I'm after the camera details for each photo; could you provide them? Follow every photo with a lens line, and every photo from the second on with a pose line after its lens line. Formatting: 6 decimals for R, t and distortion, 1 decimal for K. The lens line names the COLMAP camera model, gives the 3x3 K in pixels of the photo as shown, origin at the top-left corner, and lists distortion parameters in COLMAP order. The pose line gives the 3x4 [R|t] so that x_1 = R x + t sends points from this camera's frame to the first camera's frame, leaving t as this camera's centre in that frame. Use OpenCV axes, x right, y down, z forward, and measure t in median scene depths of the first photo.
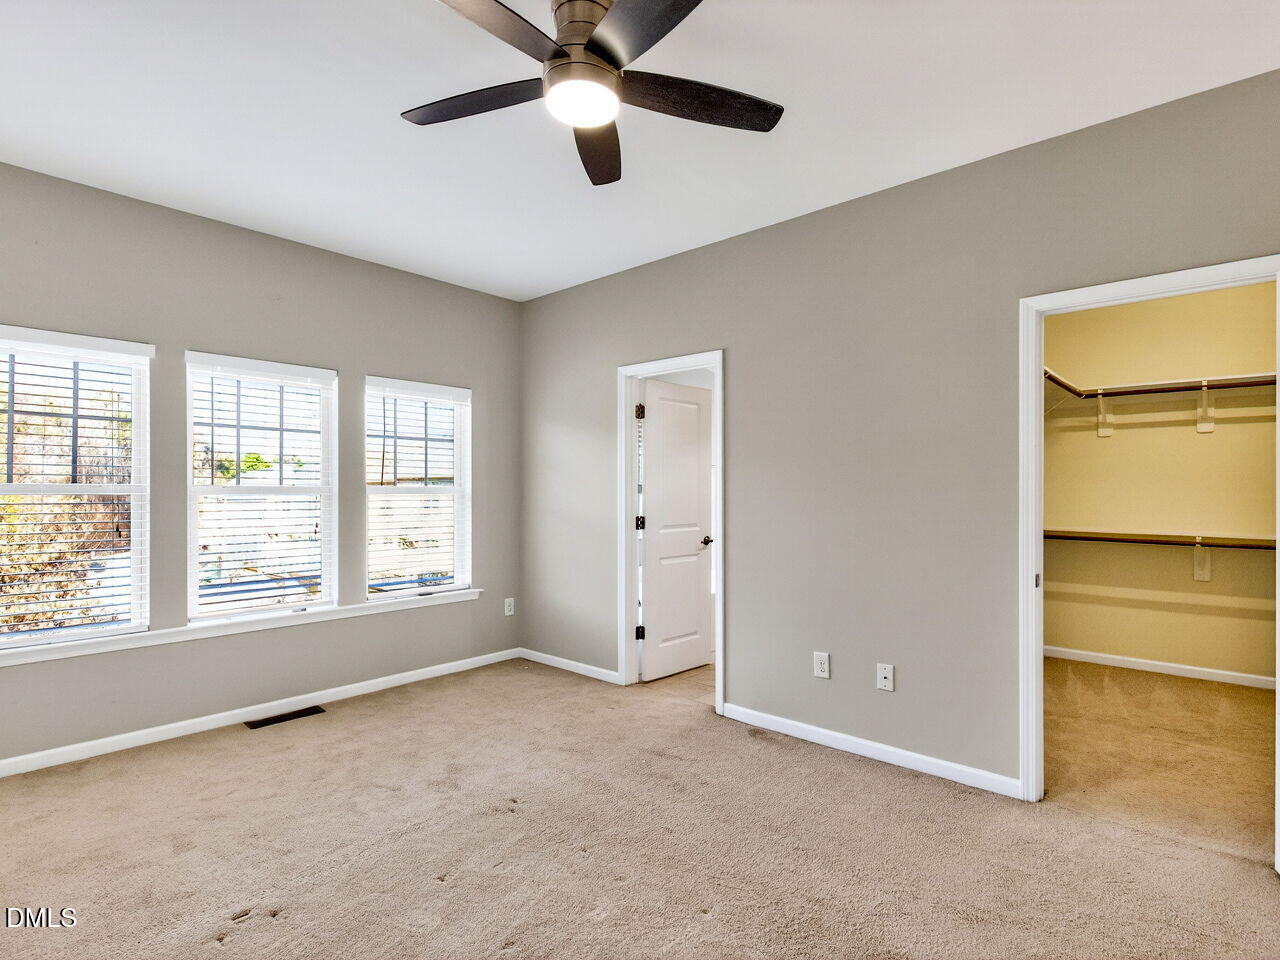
lens RADIAL K [[712.8, 0, 647.5], [0, 712.8, 482.9], [0, 0, 1]] dist [-0.000759, -0.000246]
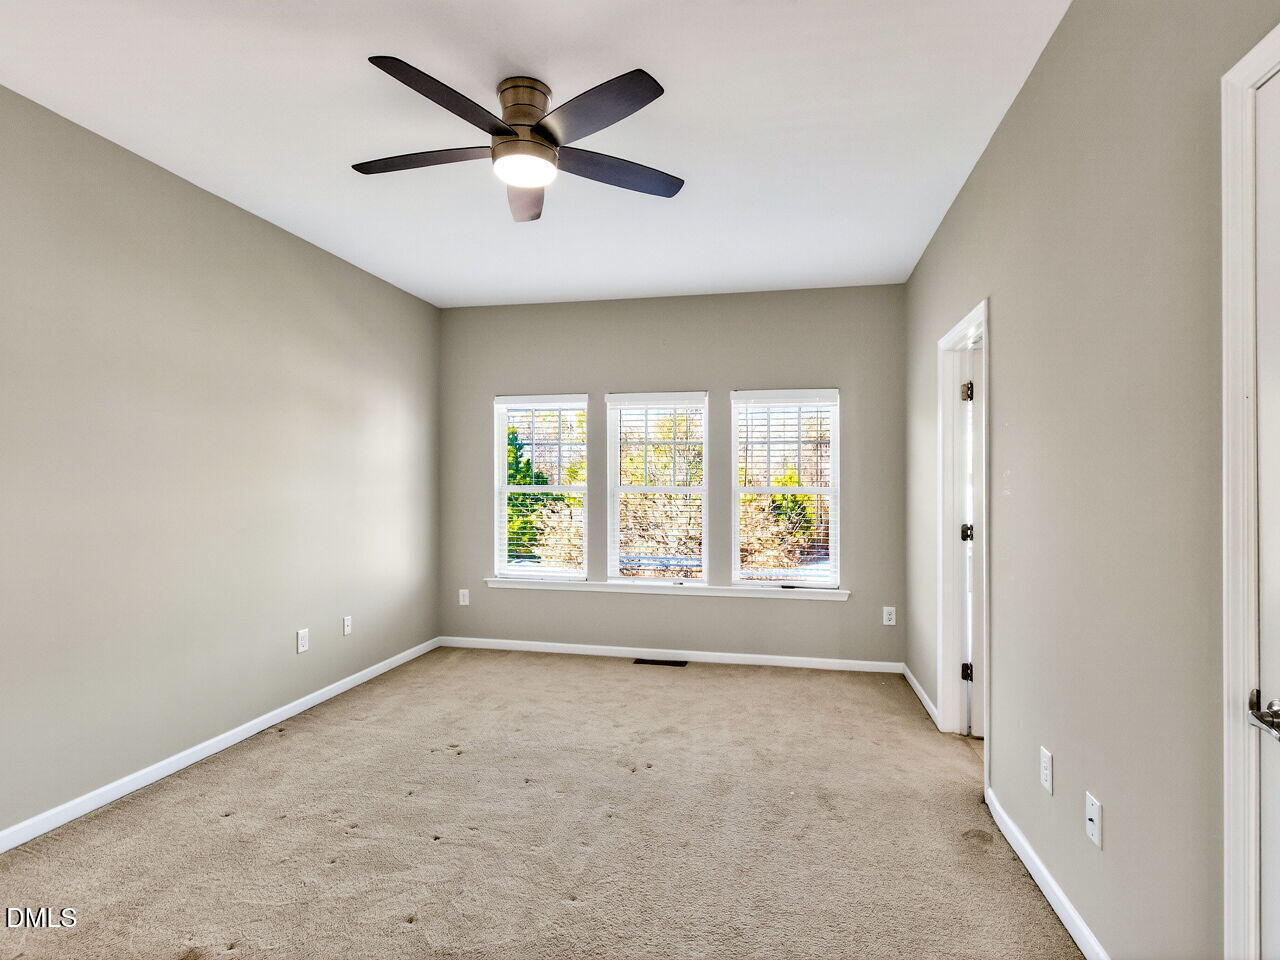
lens RADIAL K [[712.8, 0, 647.5], [0, 712.8, 482.9], [0, 0, 1]] dist [-0.000759, -0.000246]
pose [[0.434741, -0.004440, -0.900544, 0.645152], [0.004720, 0.999985, -0.002652, 0.001612], [0.900543, -0.003098, 0.434756, 0.397981]]
